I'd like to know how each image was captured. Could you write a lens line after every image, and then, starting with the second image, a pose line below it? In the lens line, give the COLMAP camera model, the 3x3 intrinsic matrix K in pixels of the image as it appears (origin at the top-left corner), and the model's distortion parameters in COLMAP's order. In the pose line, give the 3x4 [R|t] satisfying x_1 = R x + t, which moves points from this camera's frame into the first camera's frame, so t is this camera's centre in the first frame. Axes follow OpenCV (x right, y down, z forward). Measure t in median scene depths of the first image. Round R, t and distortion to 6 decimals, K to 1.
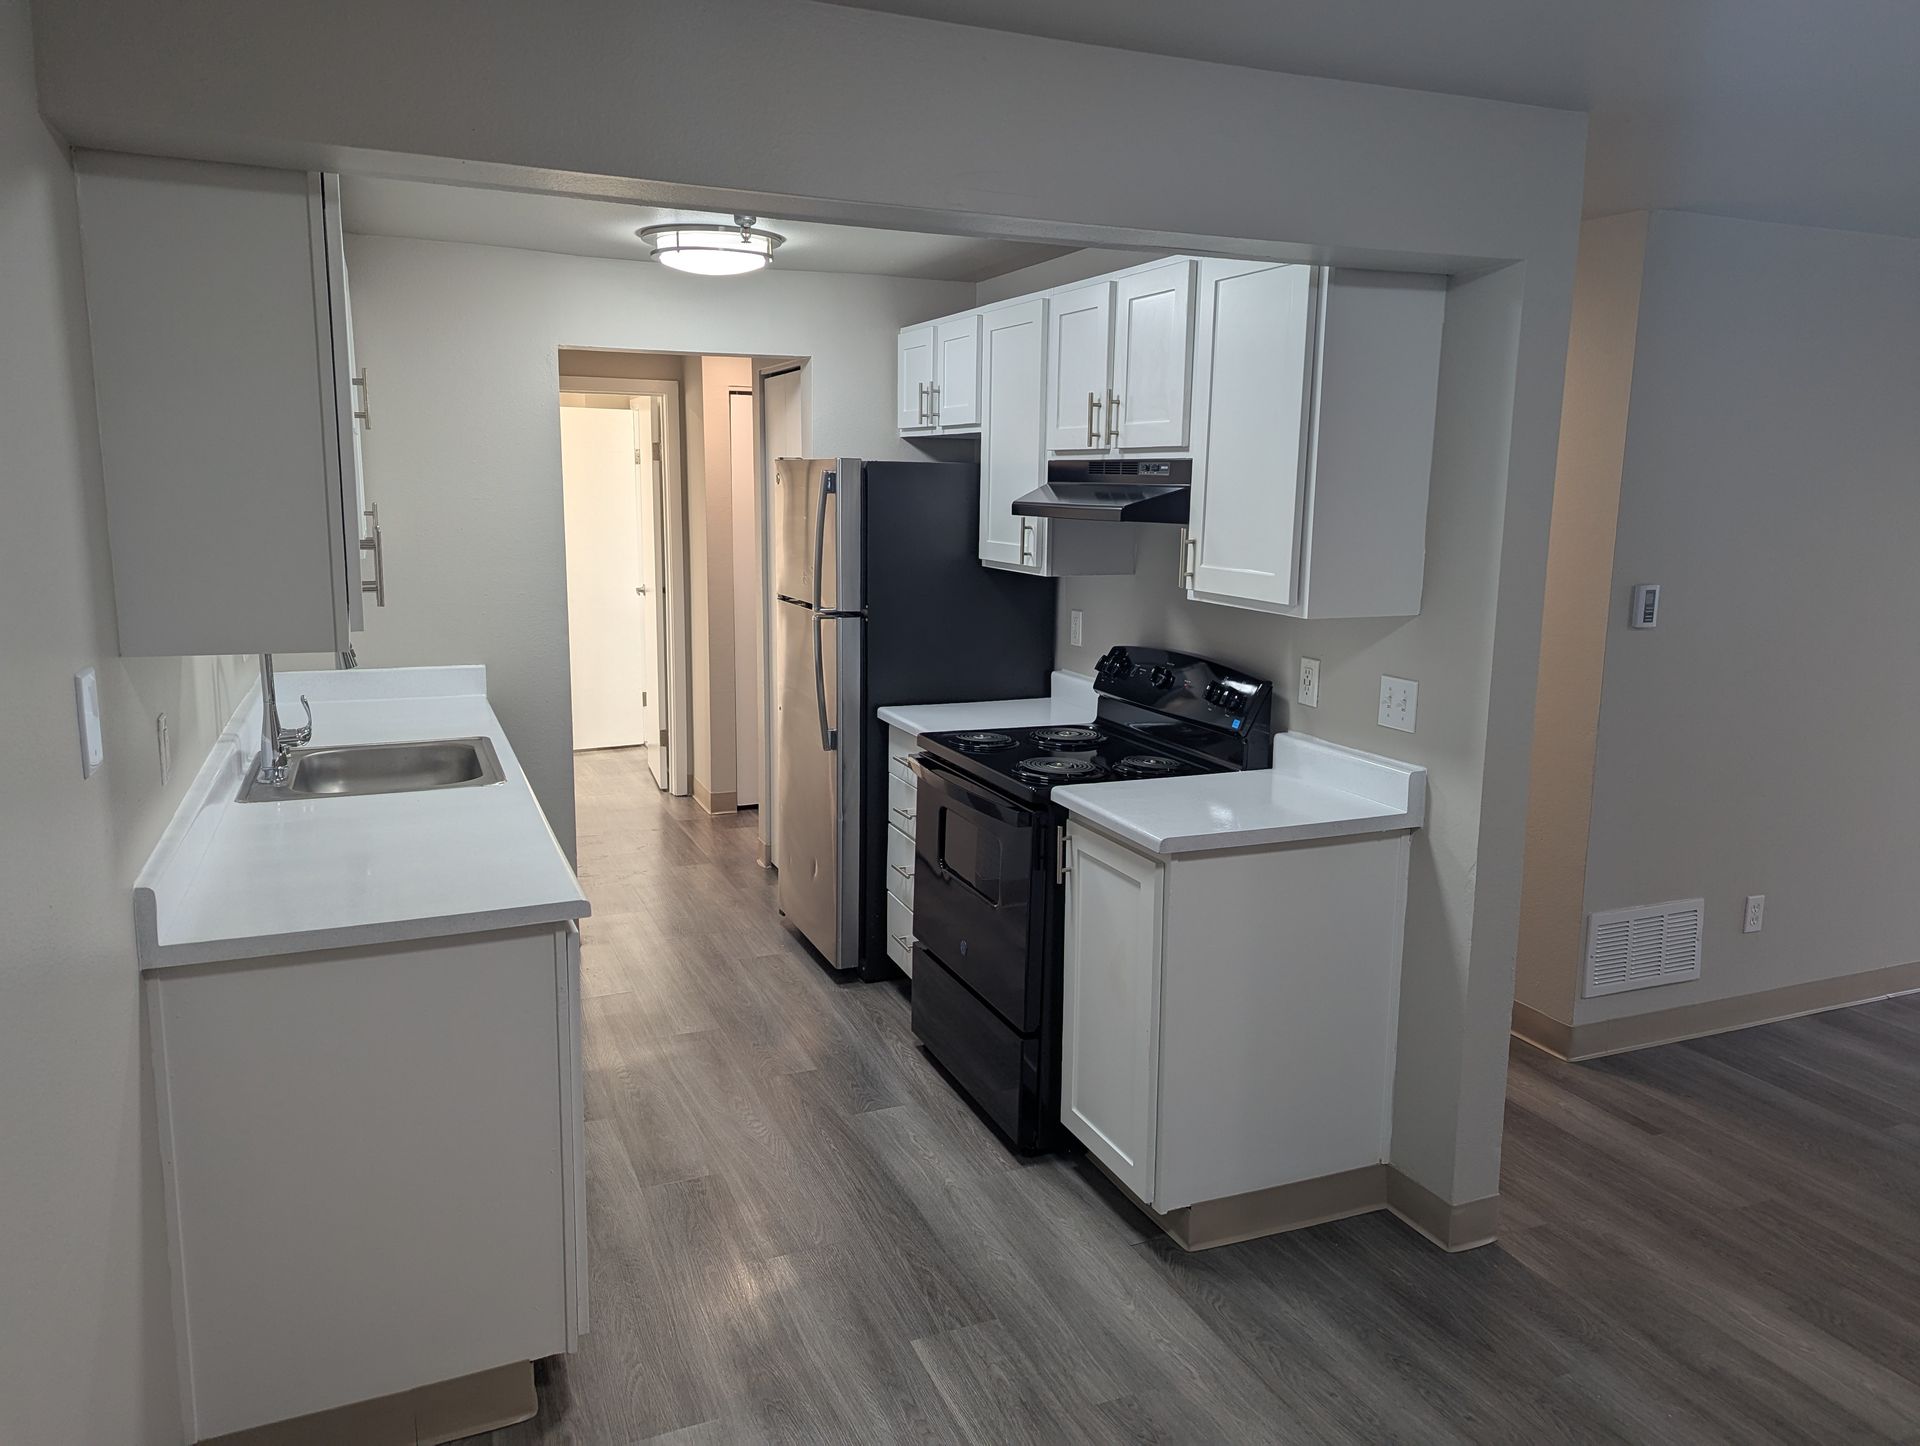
lens RADIAL K [[1353.8, 0, 962.9], [0, 1353.8, 700.0], [0, 0, 1]] dist [0.011348, -0.008011]
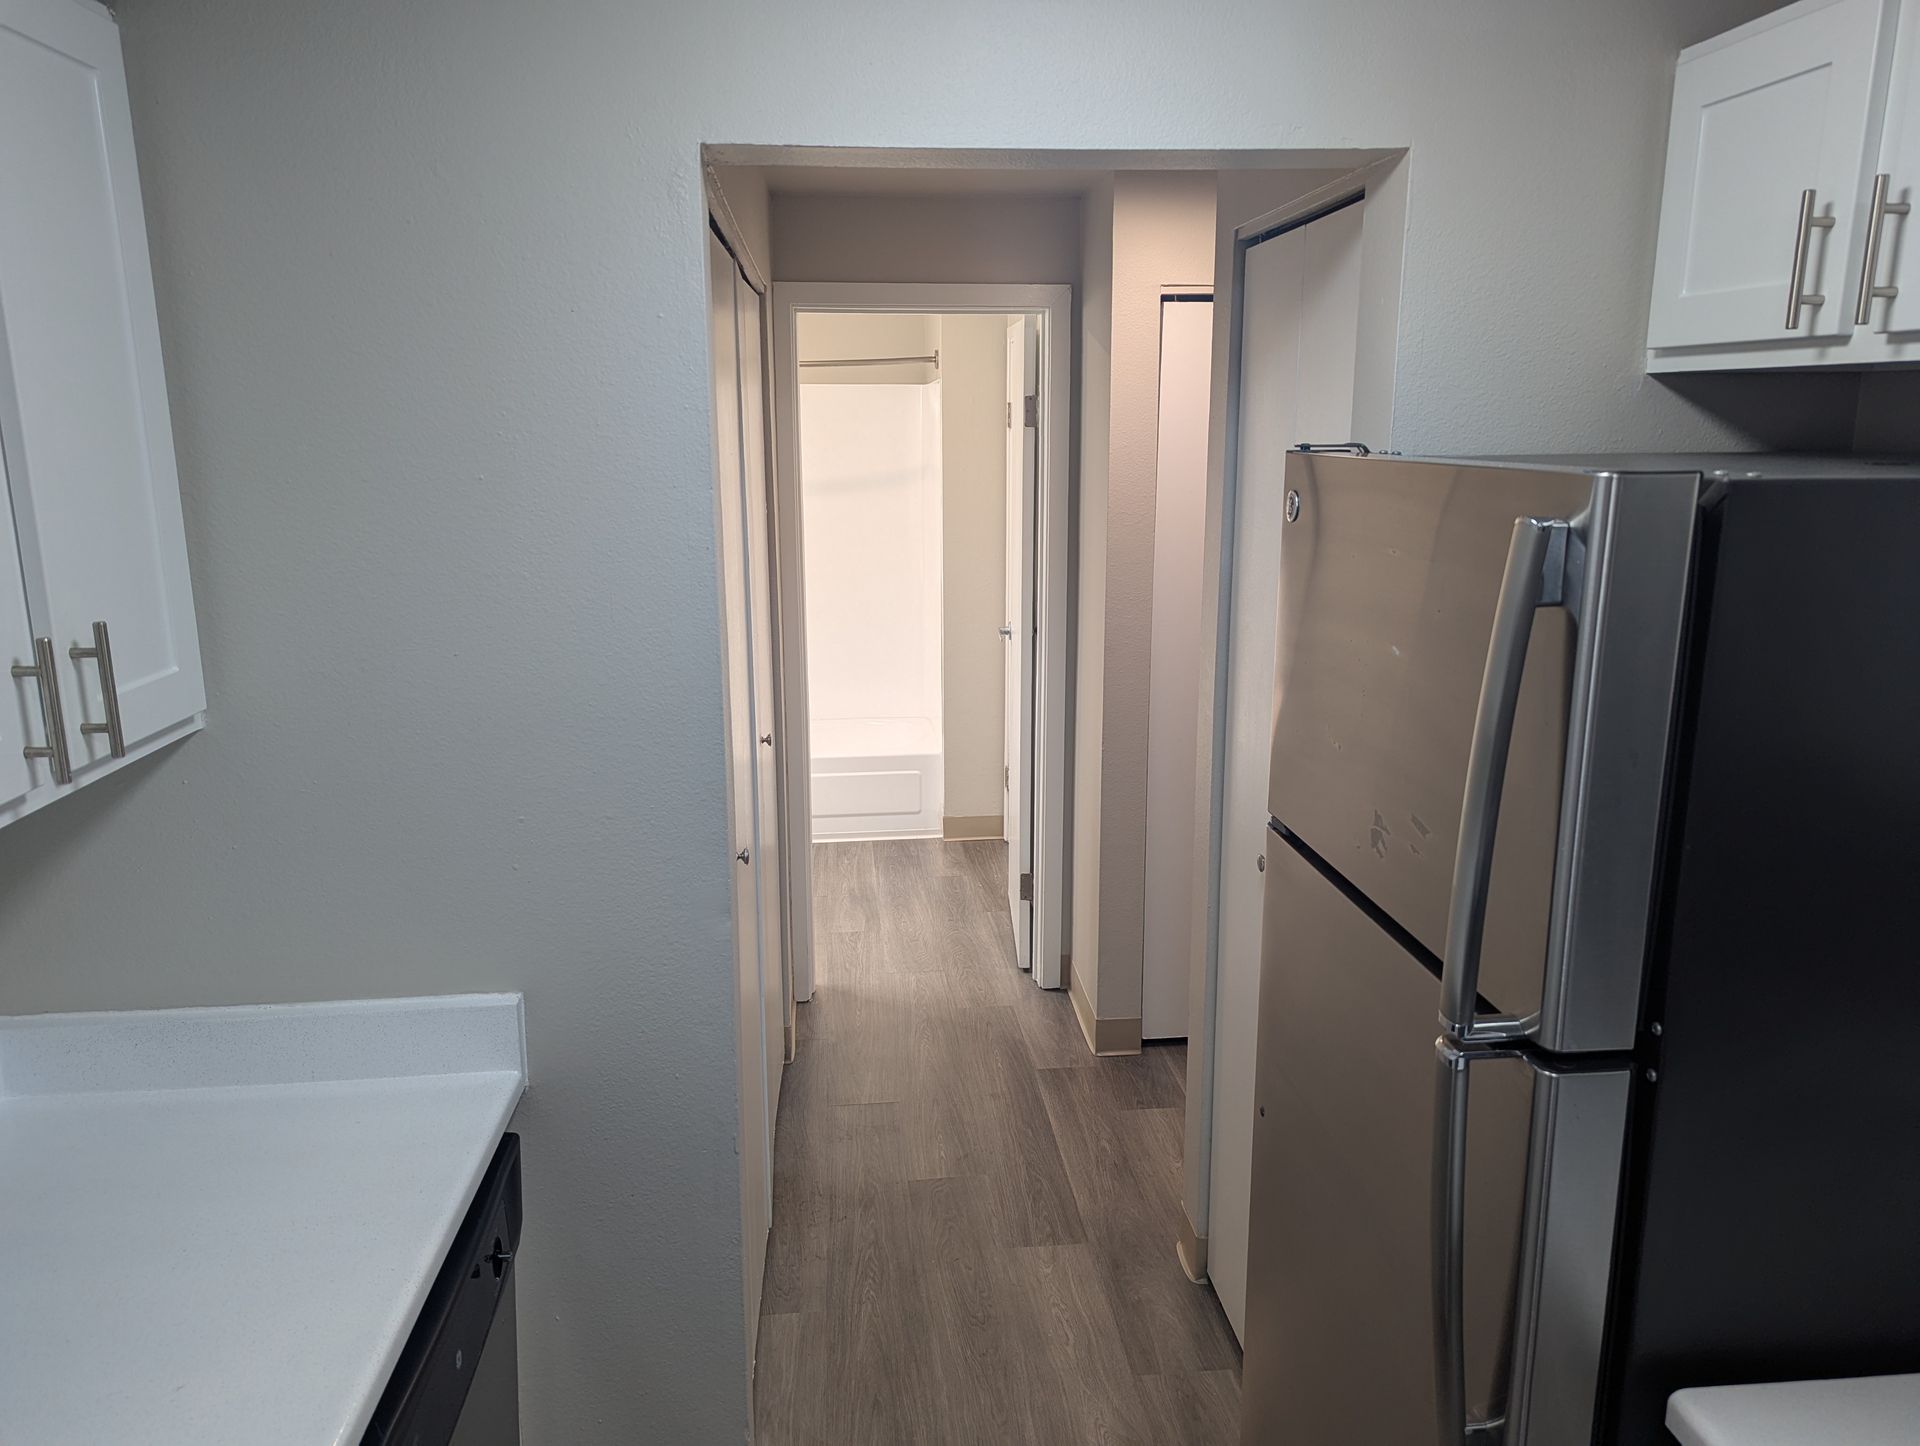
lens RADIAL K [[1340.7, 0, 960.0], [0, 1340.7, 723.0], [0, 0, 1]] dist [0.105034, -0.000328]
pose [[0.954141, 0.051684, -0.294861, -0.135704], [-0.033246, 0.997185, 0.067209, -0.154939], [0.297505, -0.054324, 0.953174, 0.760586]]
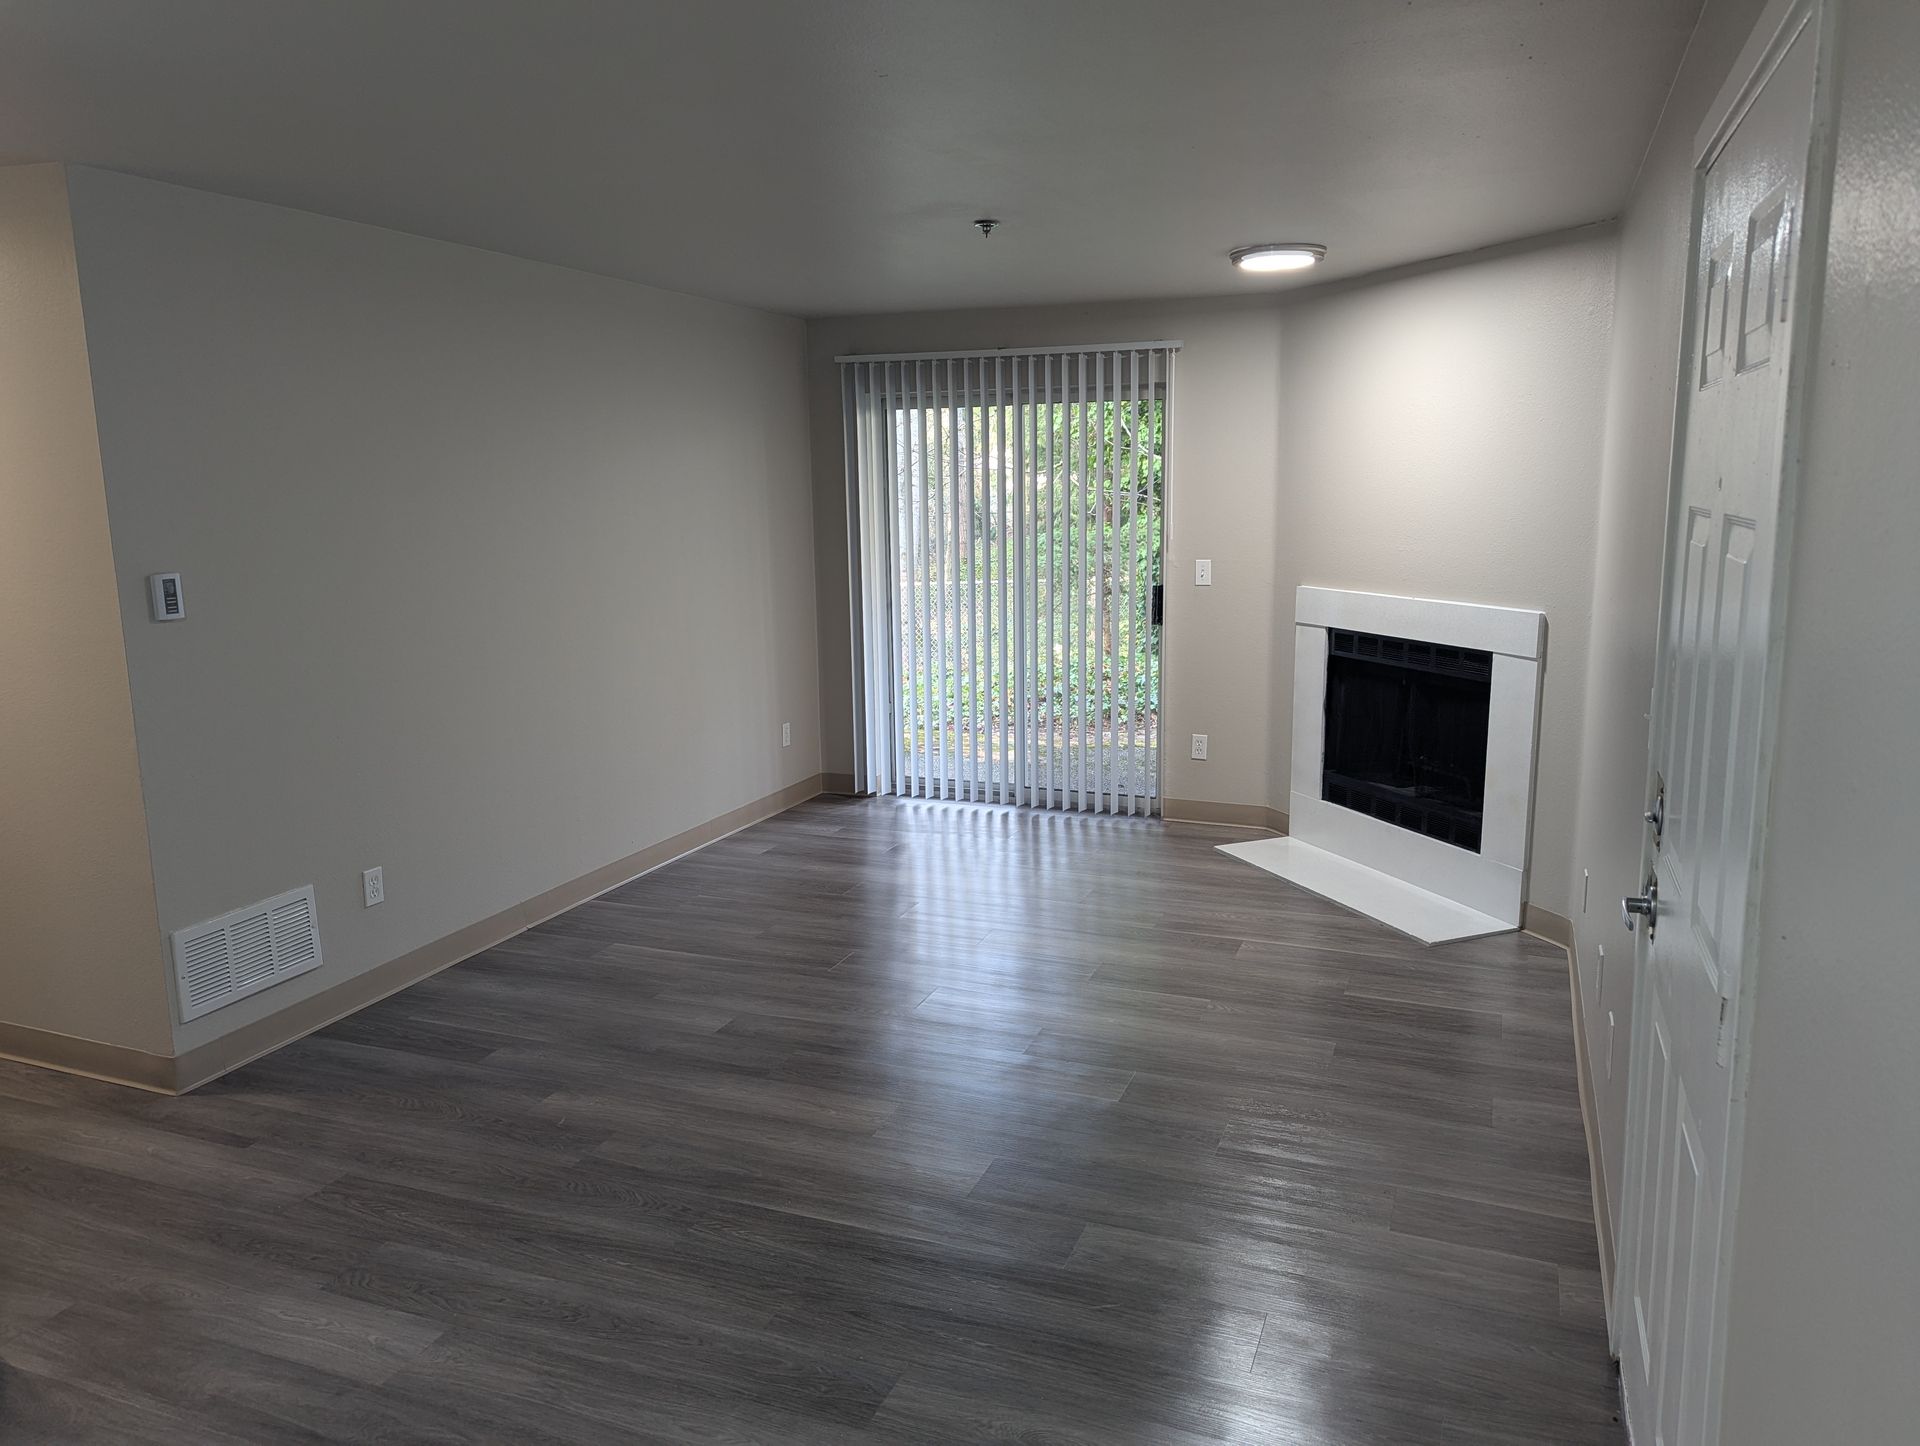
lens RADIAL K [[1350.4, 0, 986.8], [0, 1350.4, 710.3], [0, 0, 1]] dist [0.054784, -0.051577]
pose [[0.693939, -0.148079, 0.704643, 0.210873], [0.133341, 0.988126, 0.076336, 0.010751], [-0.707580, 0.040985, 0.705444, -0.053390]]
